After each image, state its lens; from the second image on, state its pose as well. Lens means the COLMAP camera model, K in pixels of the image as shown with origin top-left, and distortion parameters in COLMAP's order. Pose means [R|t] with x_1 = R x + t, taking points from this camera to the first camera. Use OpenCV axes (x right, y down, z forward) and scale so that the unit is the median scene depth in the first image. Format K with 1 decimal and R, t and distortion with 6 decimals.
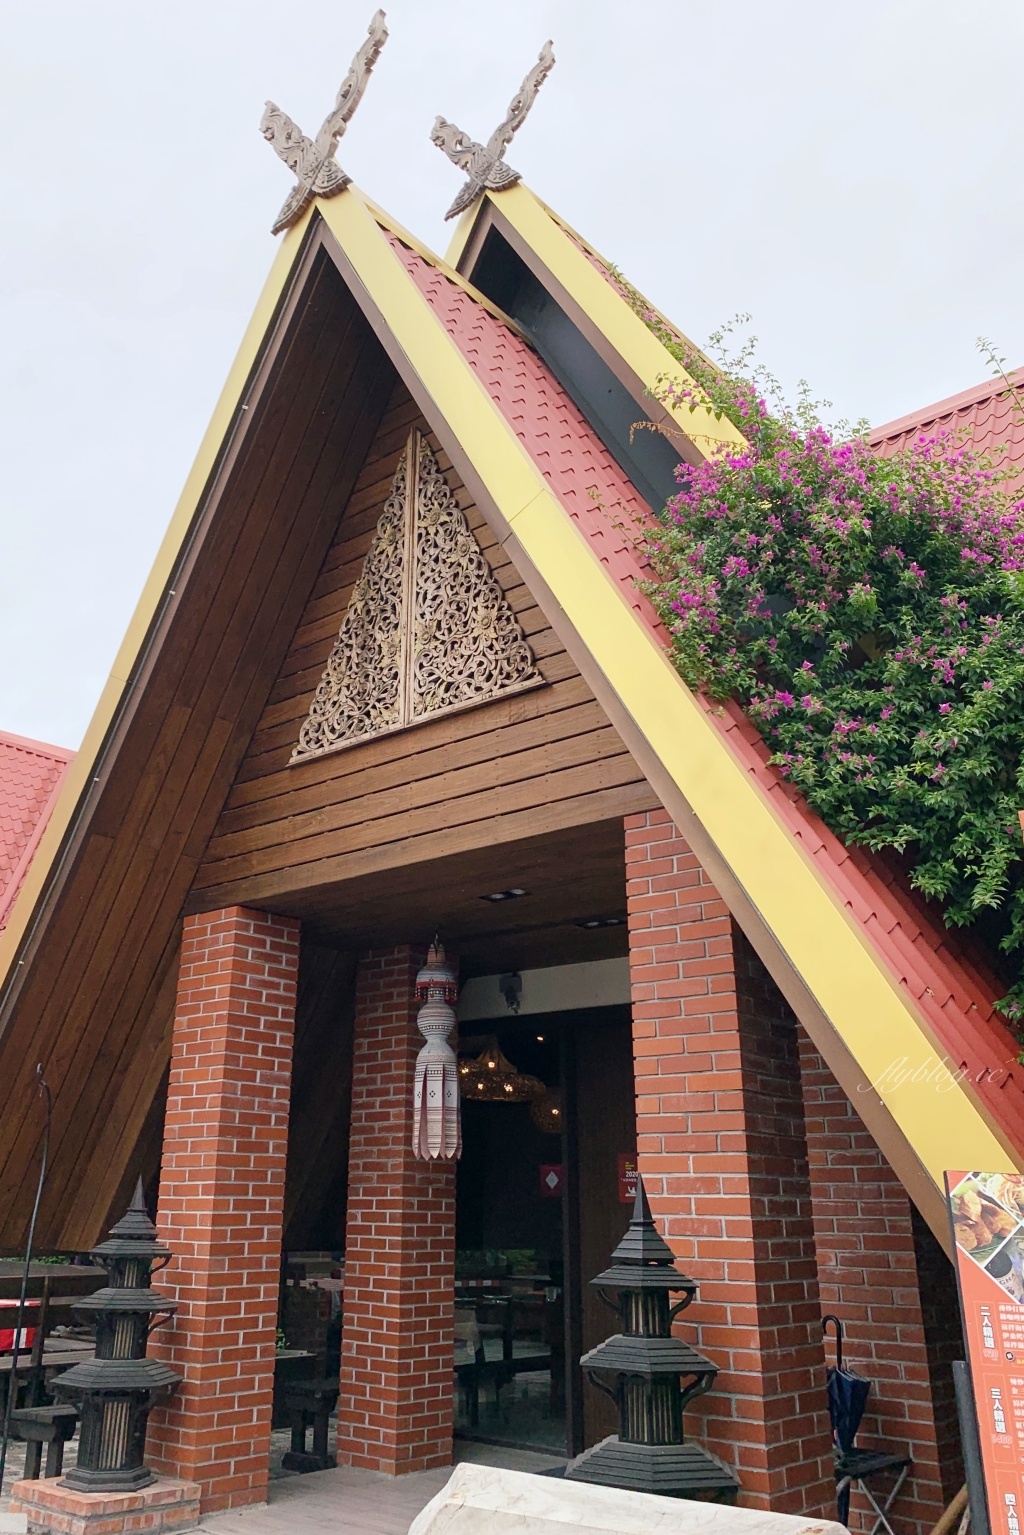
lens RADIAL K [[1216.0, 0, 507.2], [0, 1216.0, 726.2], [0, 0, 1]] dist [0.107764, -0.239989]
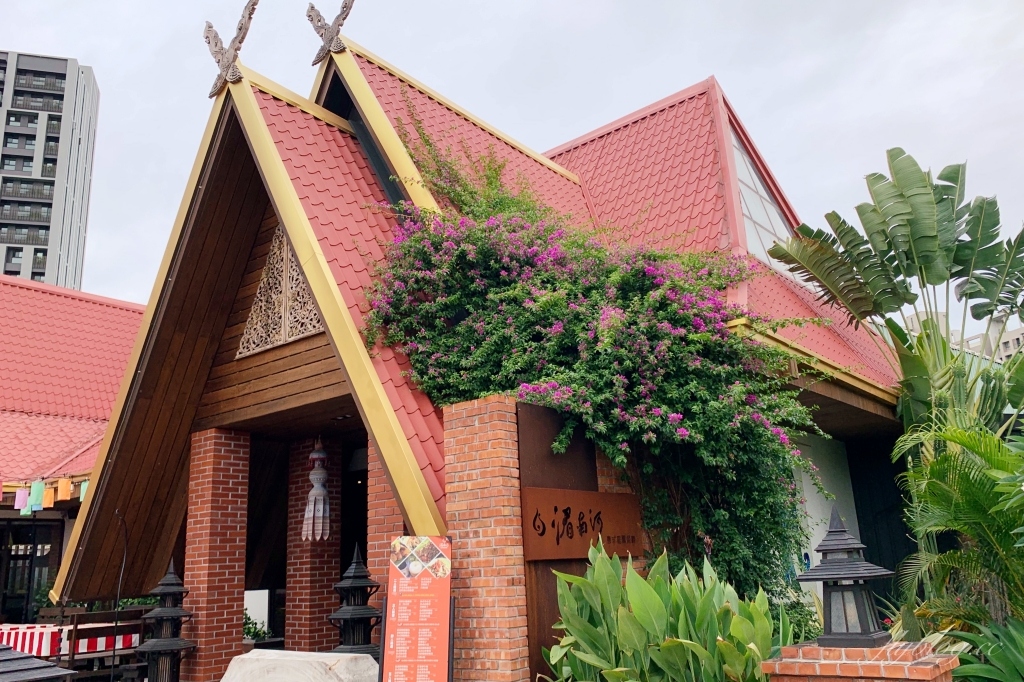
lens RADIAL K [[811.2, 0, 543.8], [0, 811.2, 307.8], [0, 0, 1]] dist [0.107764, -0.239989]
pose [[0.996911, -0.046671, 0.063164, 0.258709], [0.041988, 0.996408, 0.073538, -0.135897], [-0.066369, -0.070659, 0.995290, -0.405872]]
